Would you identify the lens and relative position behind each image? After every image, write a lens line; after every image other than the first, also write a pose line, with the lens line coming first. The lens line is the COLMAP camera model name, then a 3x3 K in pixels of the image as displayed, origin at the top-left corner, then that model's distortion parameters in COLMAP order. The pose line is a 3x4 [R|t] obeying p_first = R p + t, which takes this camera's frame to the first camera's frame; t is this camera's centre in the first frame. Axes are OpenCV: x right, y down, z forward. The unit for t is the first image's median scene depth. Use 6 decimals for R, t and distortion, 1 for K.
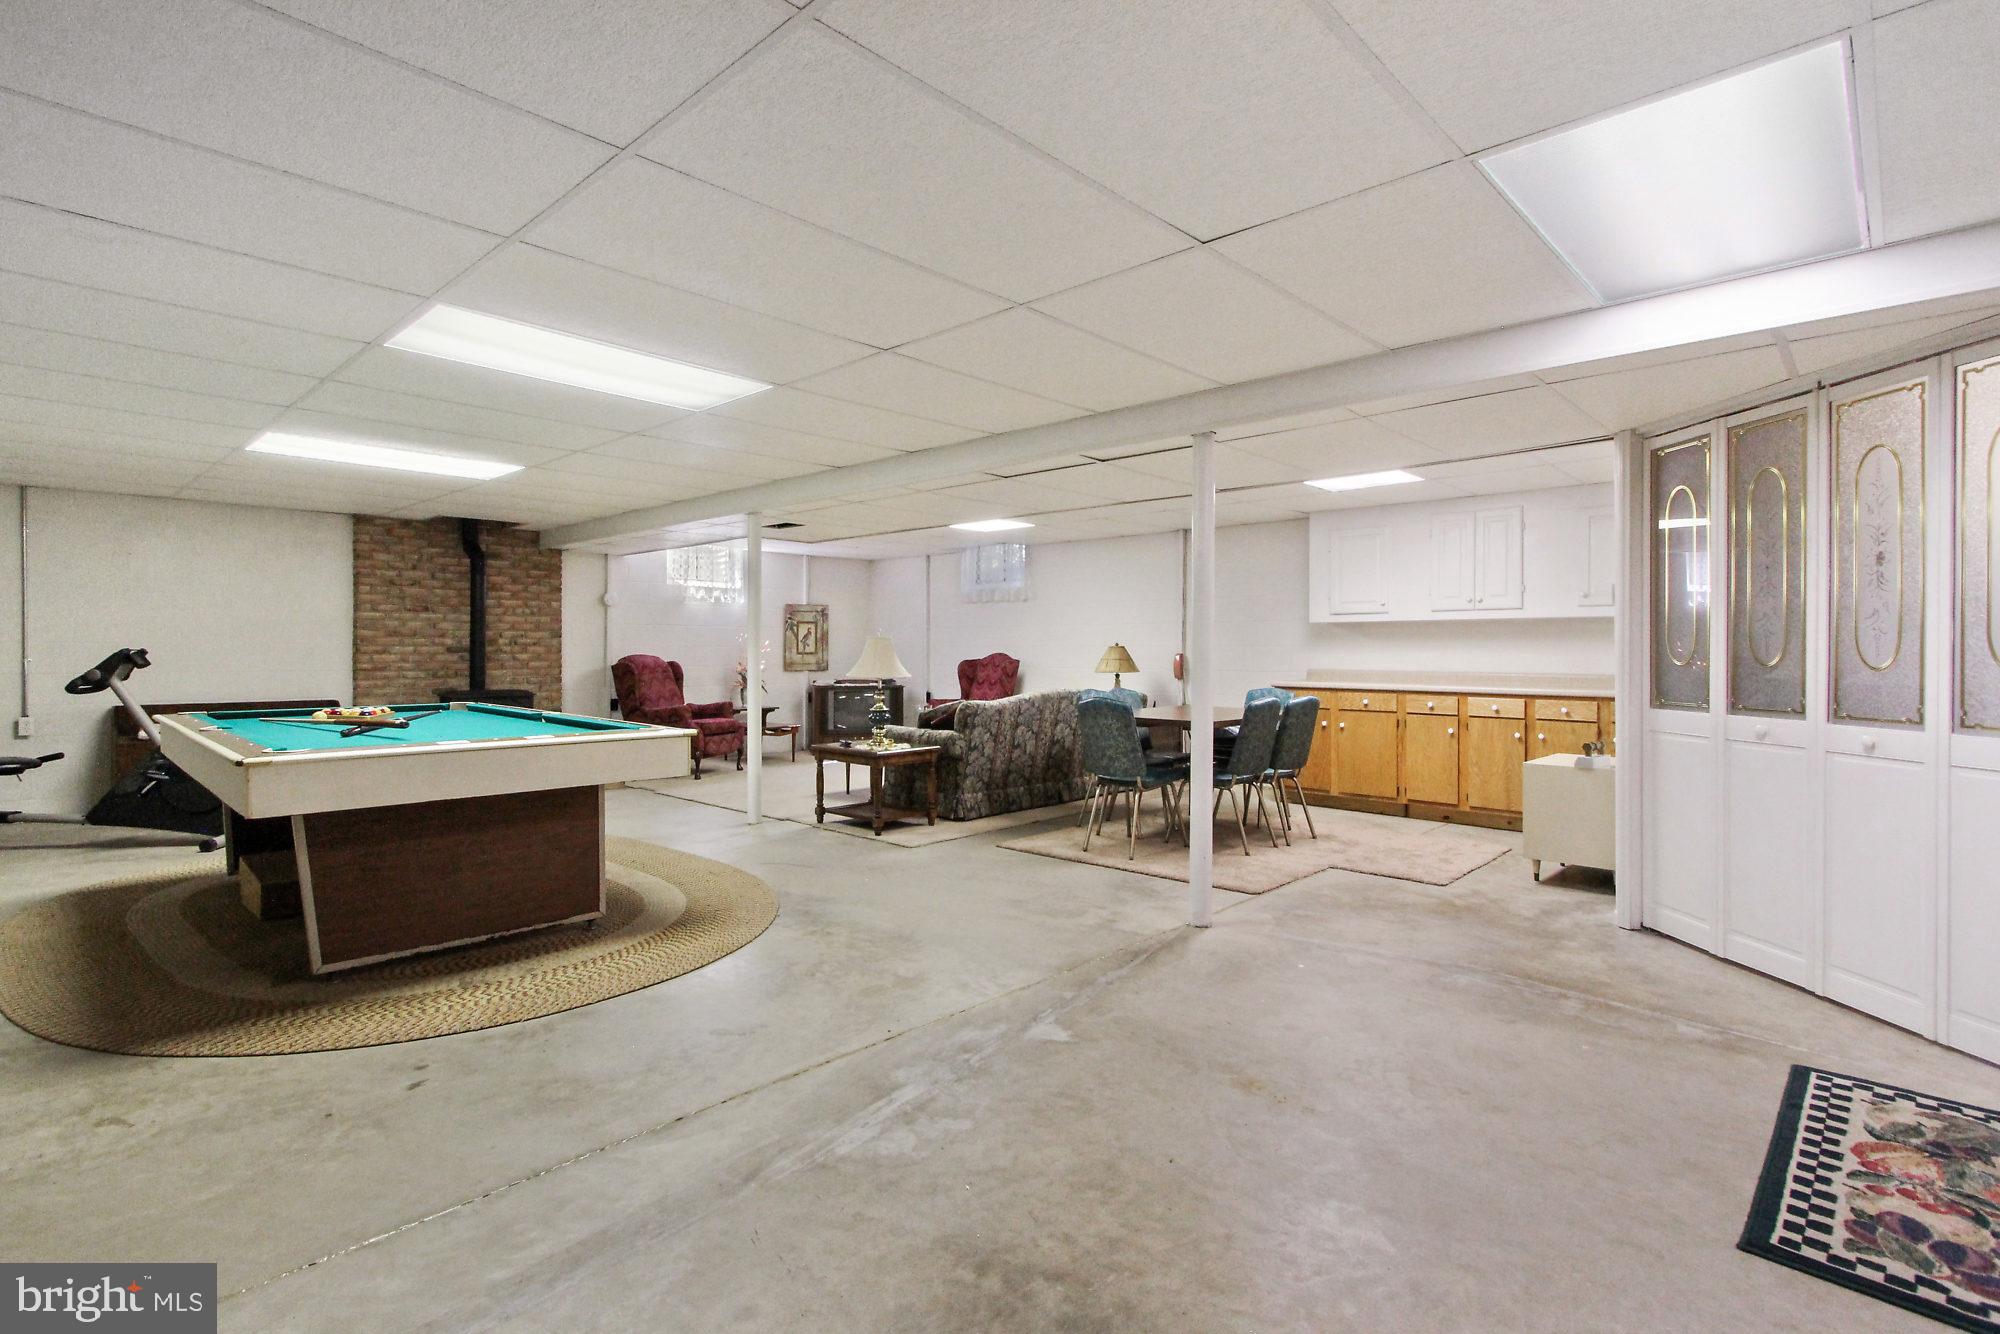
lens RADIAL K [[934.5, 0, 1001.3], [0, 934.5, 660.0], [0, 0, 1]] dist [0.004739, 0.000058]
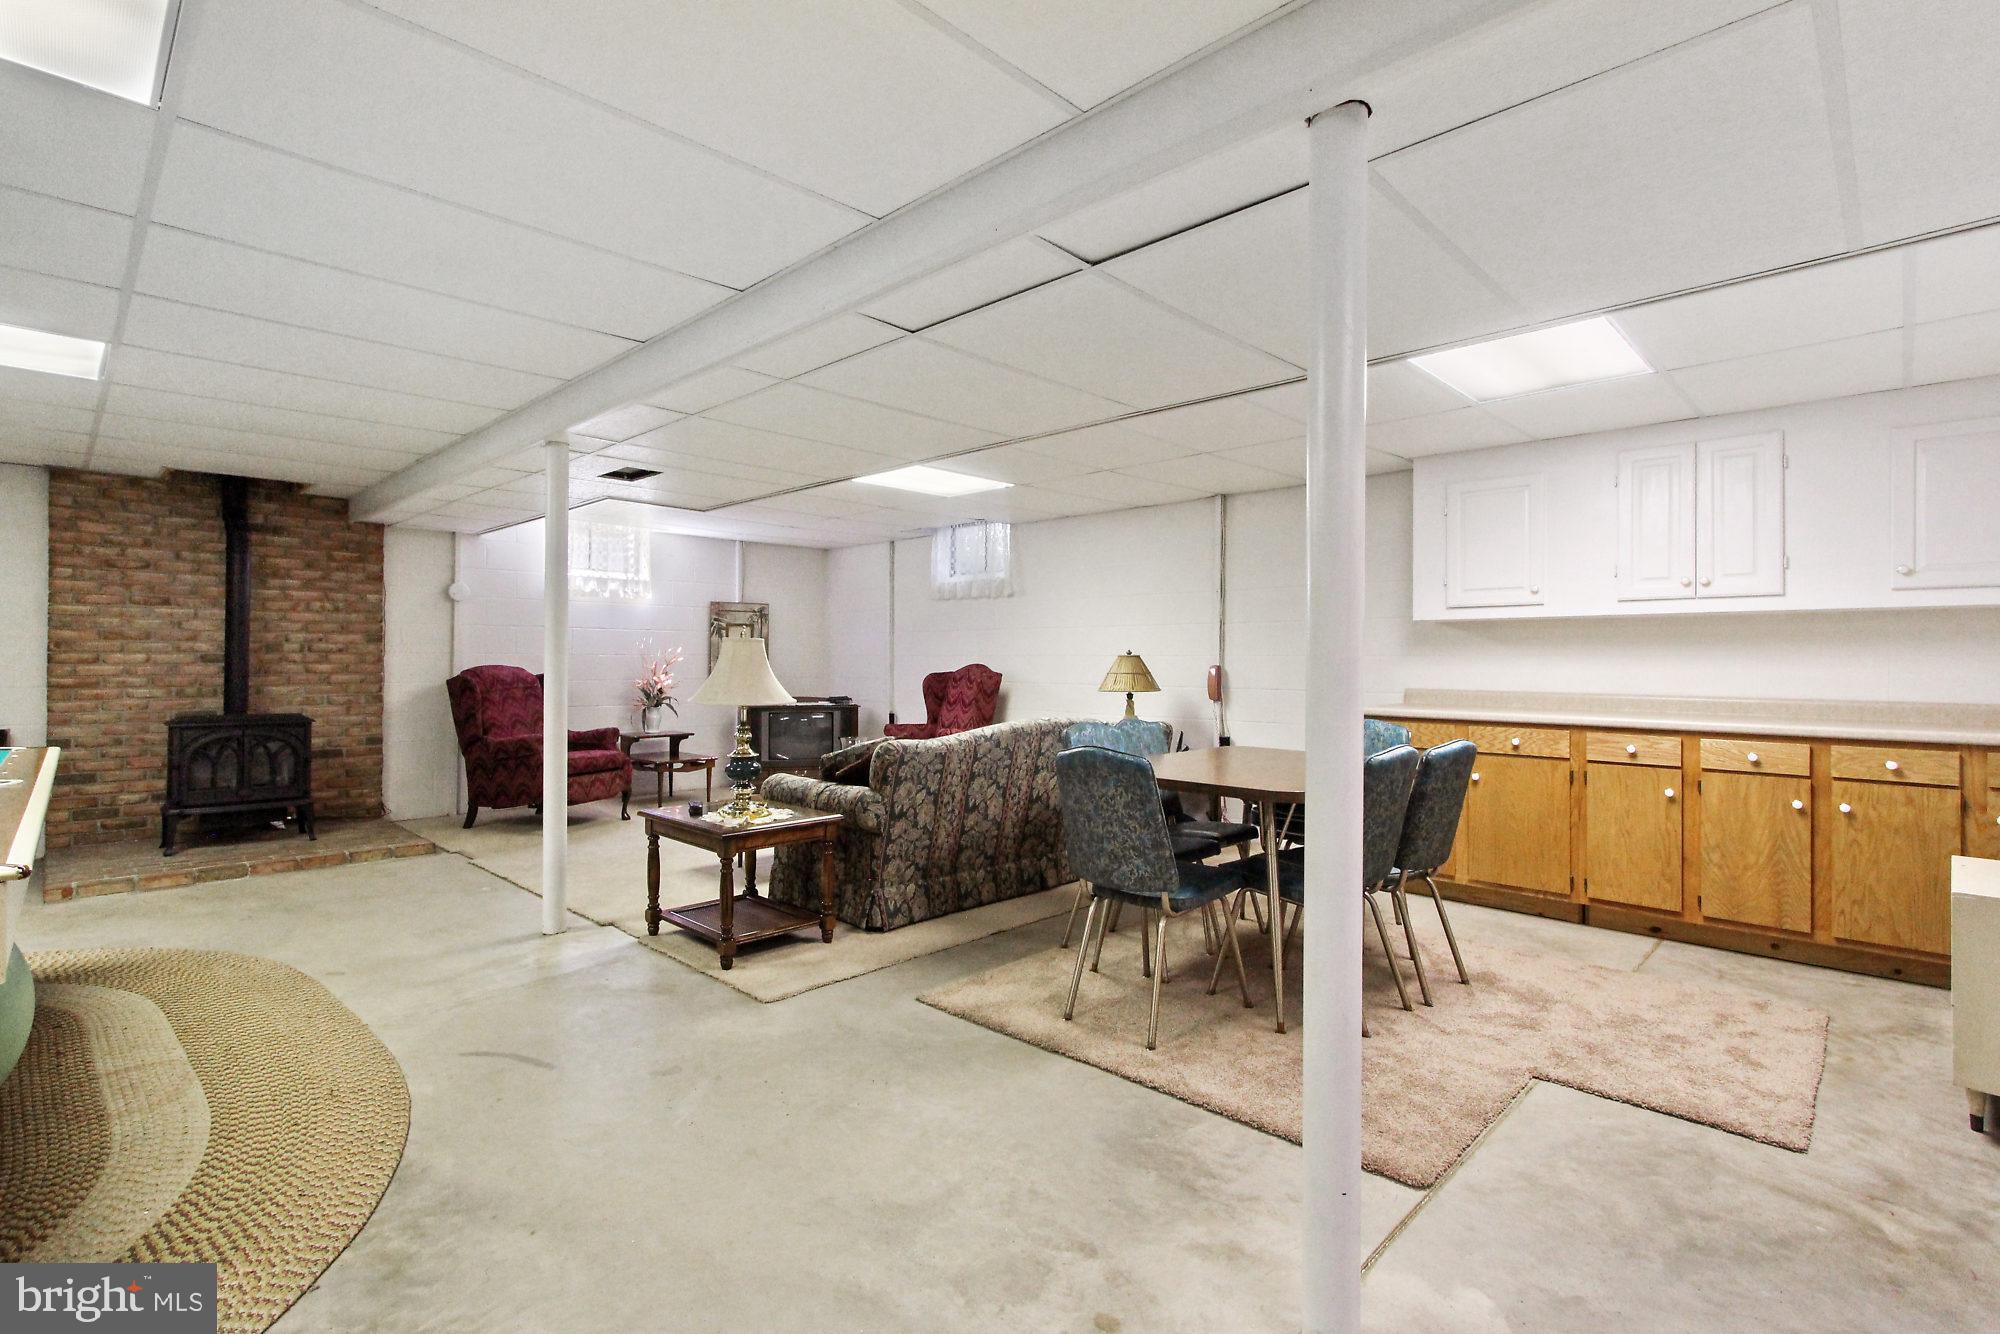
lens RADIAL K [[934.5, 0, 998.1], [0, 934.5, 660.4], [0, 0, 1]] dist [0.004739, 0.000058]
pose [[0.999799, 0.002094, -0.019925, 0.040766], [-0.002302, 0.999943, -0.010468, -0.003284], [0.019902, 0.010512, 0.999747, 0.305194]]
